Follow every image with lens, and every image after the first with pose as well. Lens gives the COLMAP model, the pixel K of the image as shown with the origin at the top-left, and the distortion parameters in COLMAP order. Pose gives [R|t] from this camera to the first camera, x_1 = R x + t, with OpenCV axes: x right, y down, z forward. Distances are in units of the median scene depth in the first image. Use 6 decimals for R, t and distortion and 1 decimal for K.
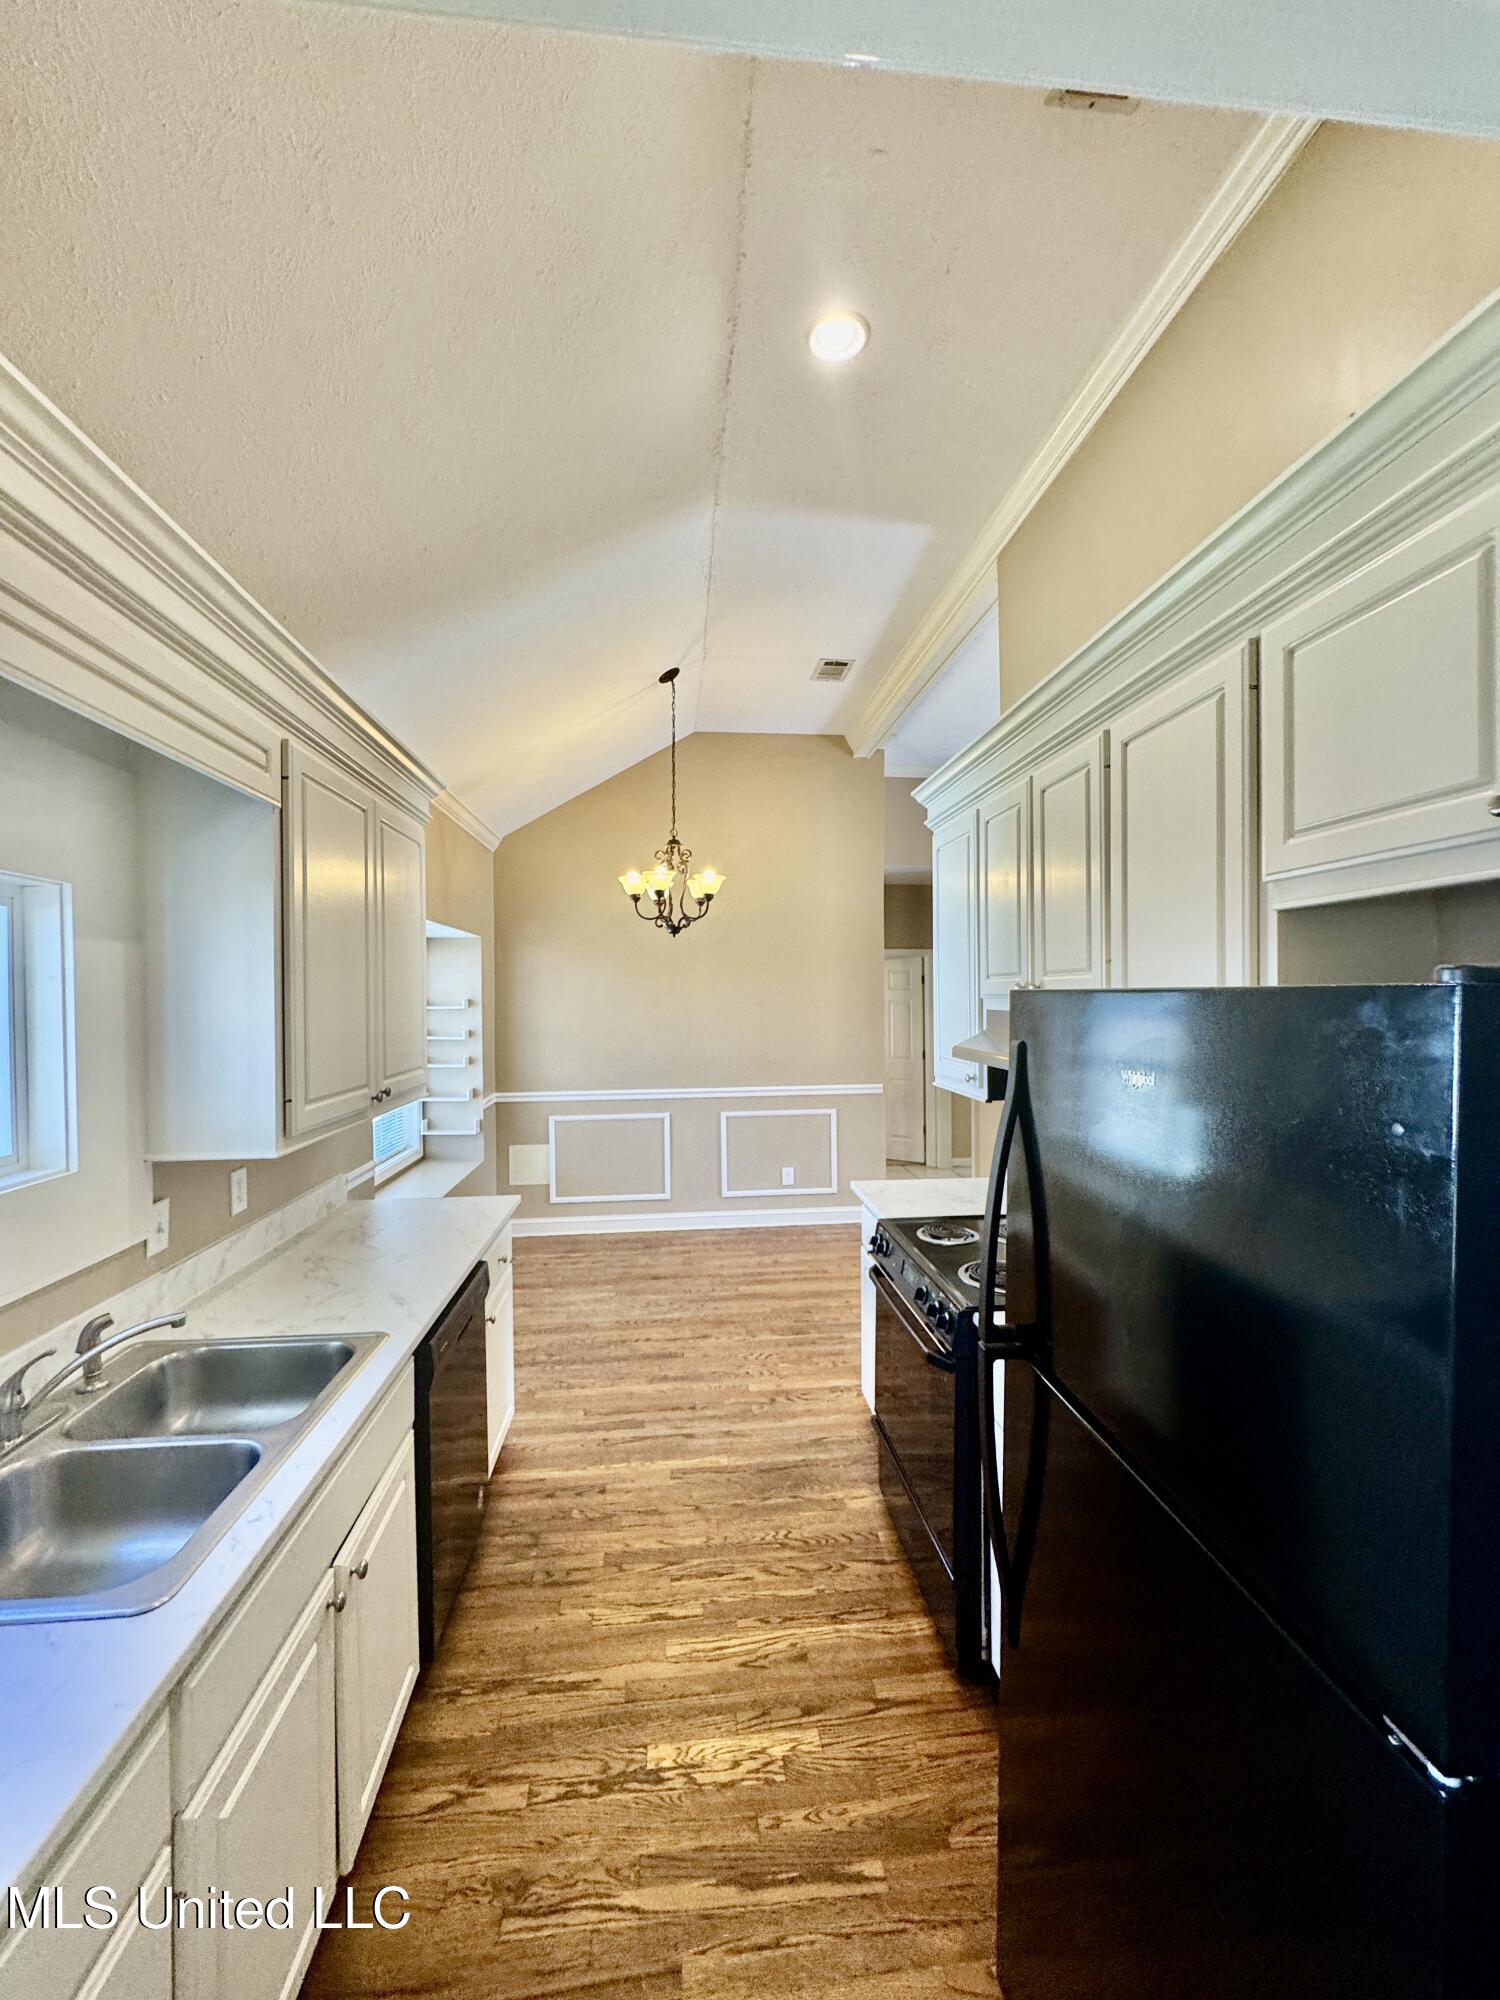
lens RADIAL K [[797.7, 0, 752.5], [0, 797.7, 1001.8], [0, 0, 1]] dist [-0.004427, 0.001142]
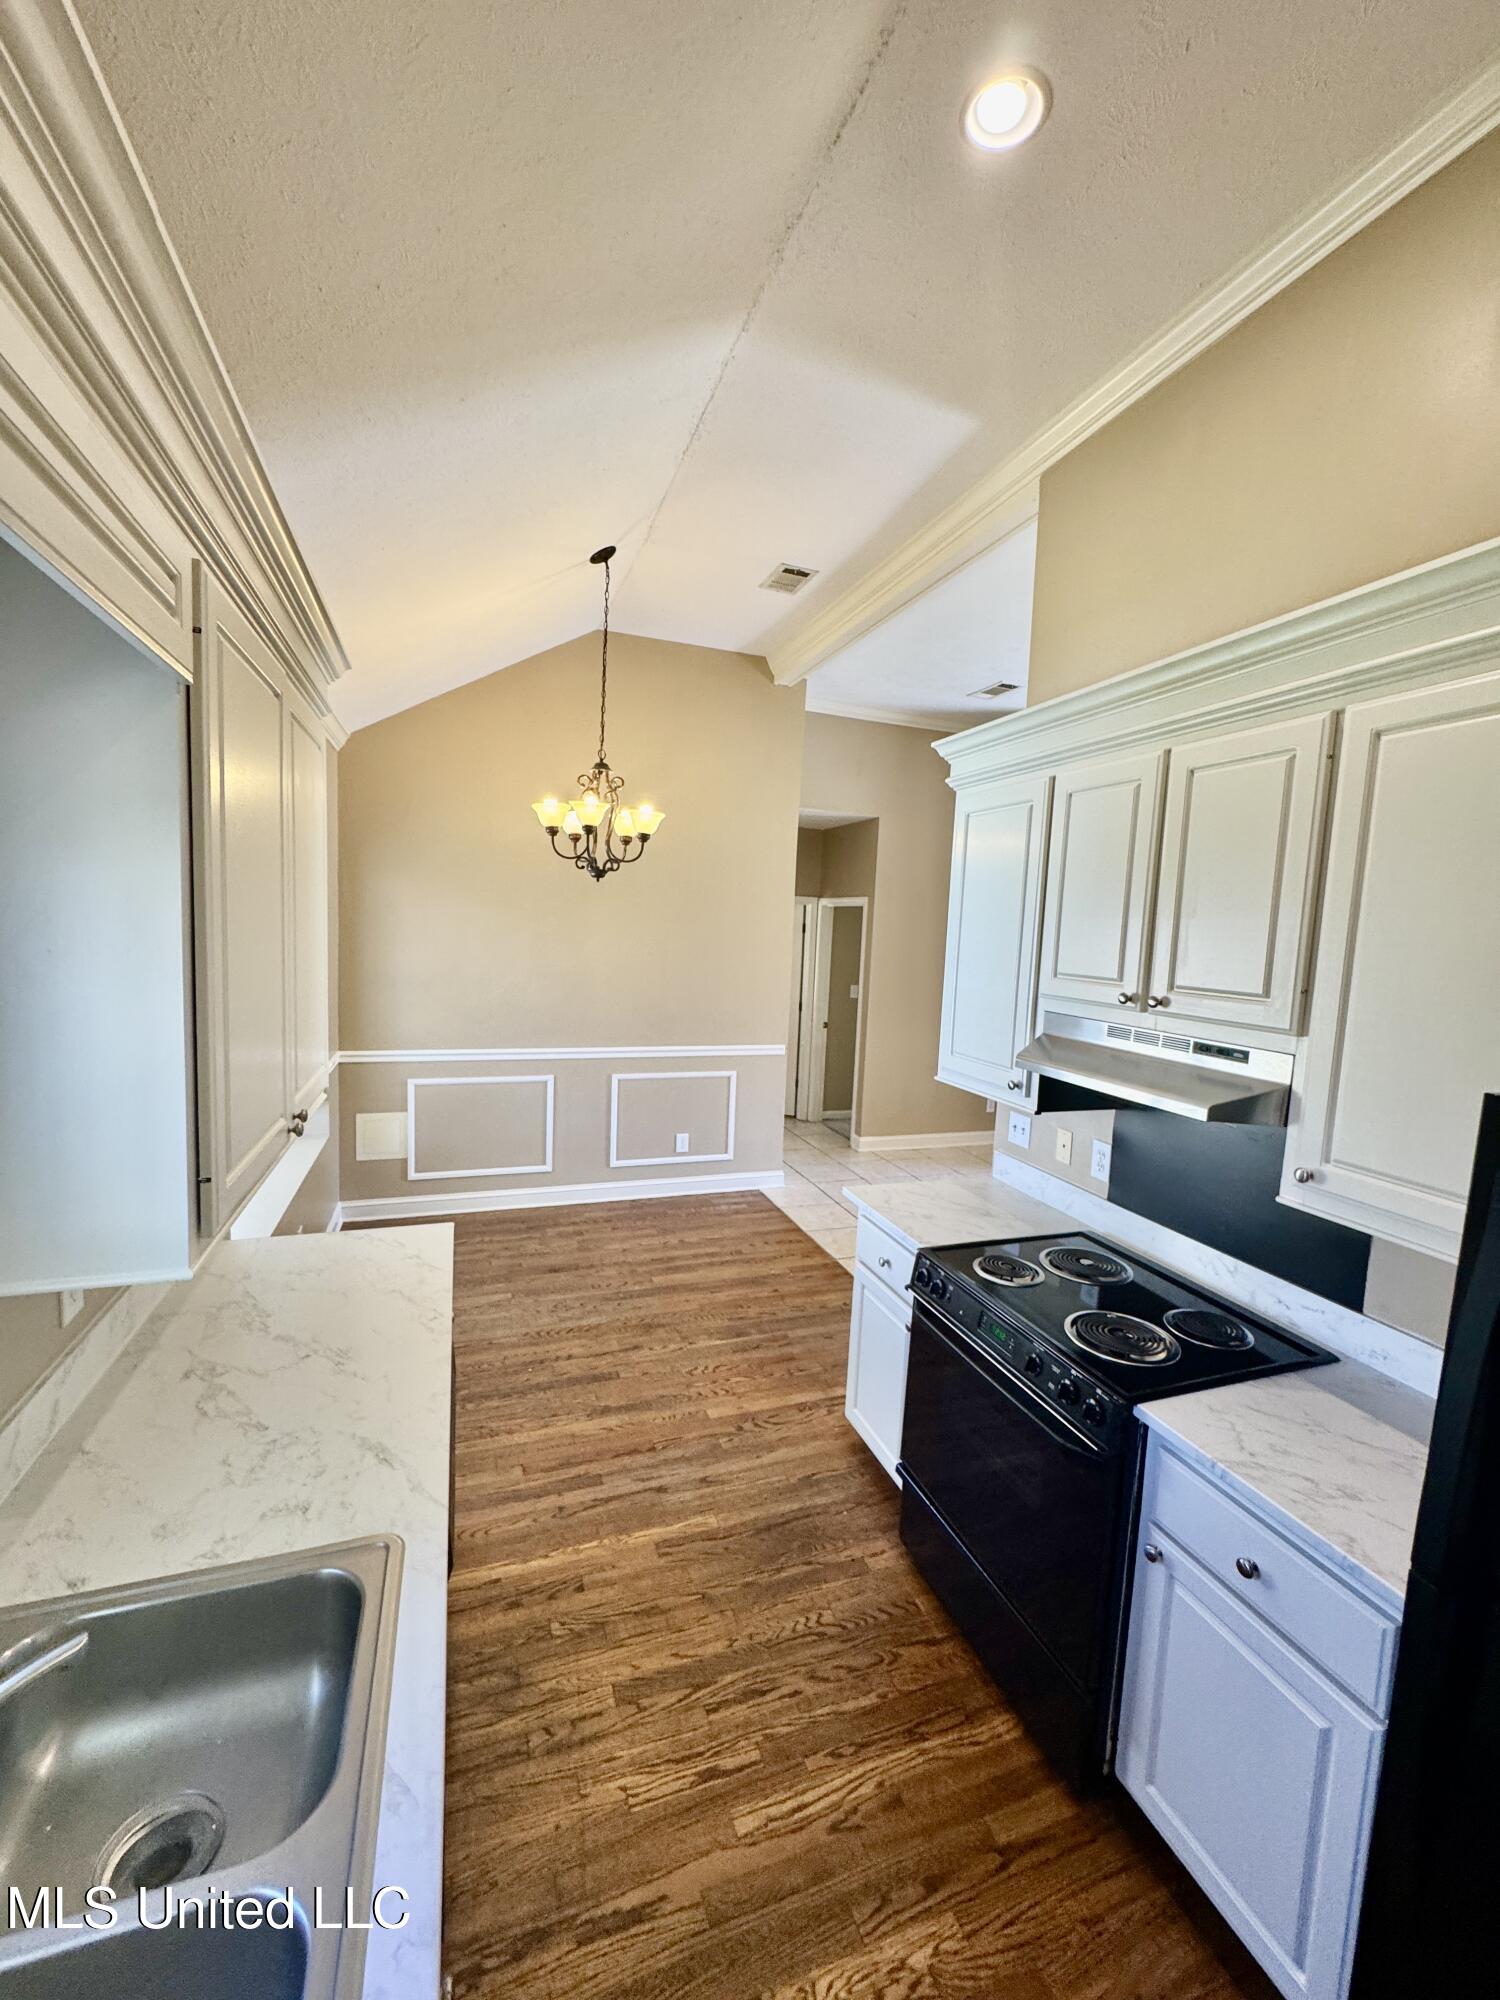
lens RADIAL K [[797.7, 0, 752.5], [0, 797.7, 1001.8], [0, 0, 1]] dist [-0.004427, 0.001142]
pose [[0.968870, 0.027322, 0.246058, -0.196774], [-0.050267, 0.994900, 0.087454, -0.051158], [-0.242413, -0.097100, 0.965302, 0.193355]]
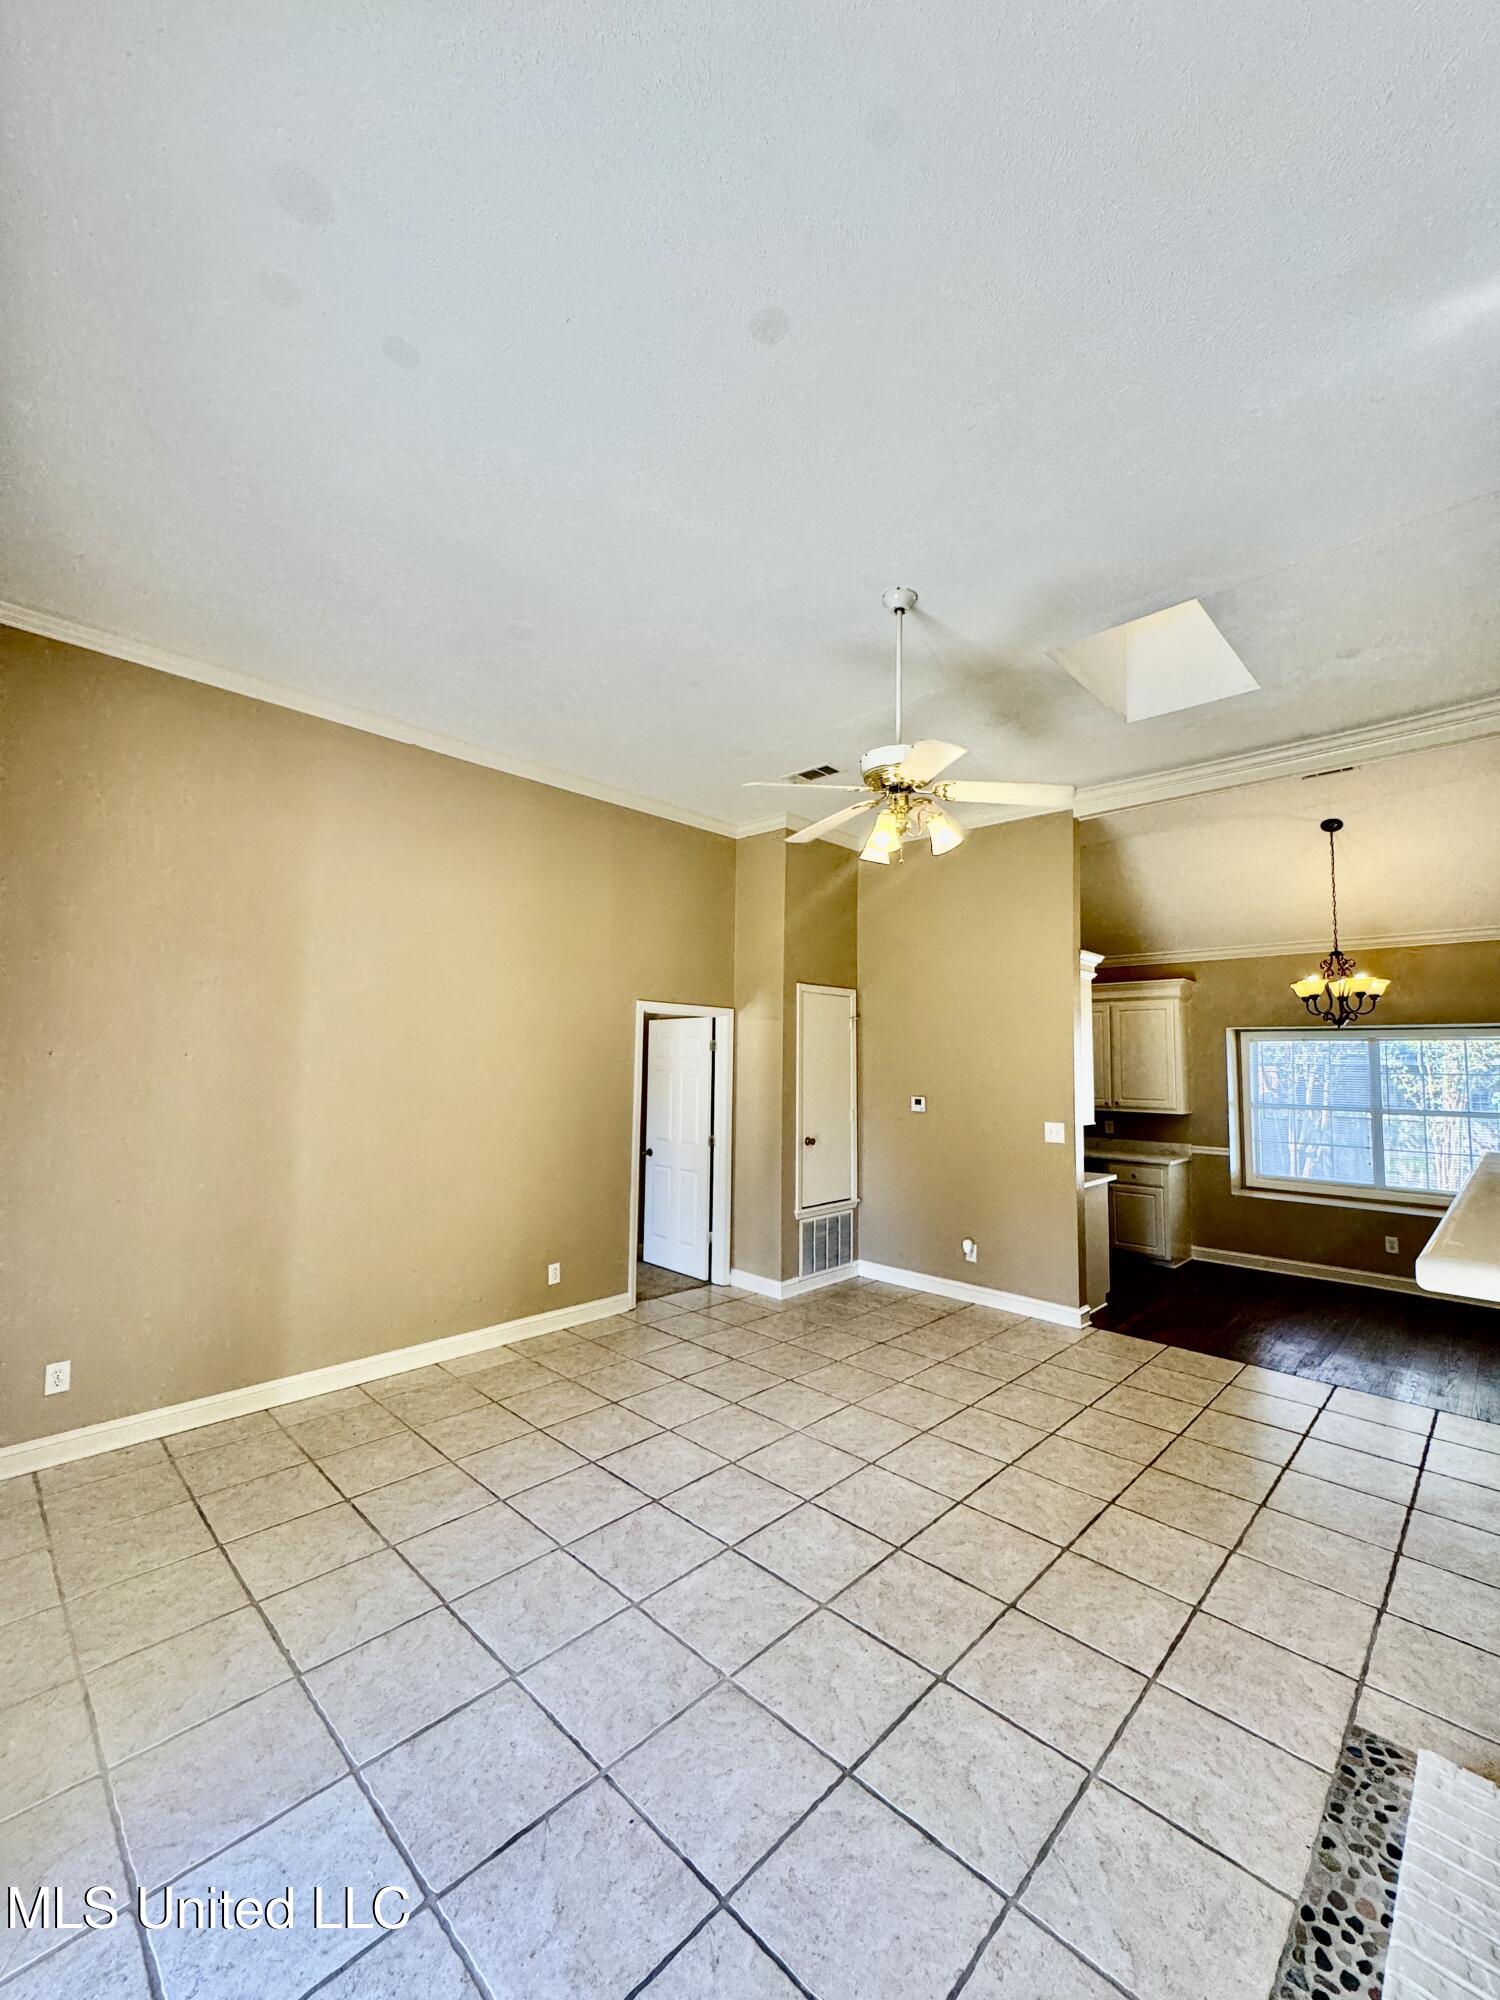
lens RADIAL K [[797.7, 0, 752.5], [0, 797.7, 1001.8], [0, 0, 1]] dist [-0.004427, 0.001142]
pose [[-0.765057, -0.053019, -0.641776, 1.951620], [-0.013713, 0.997720, -0.066077, -0.037469], [0.643816, -0.041752, -0.764040, 1.875778]]
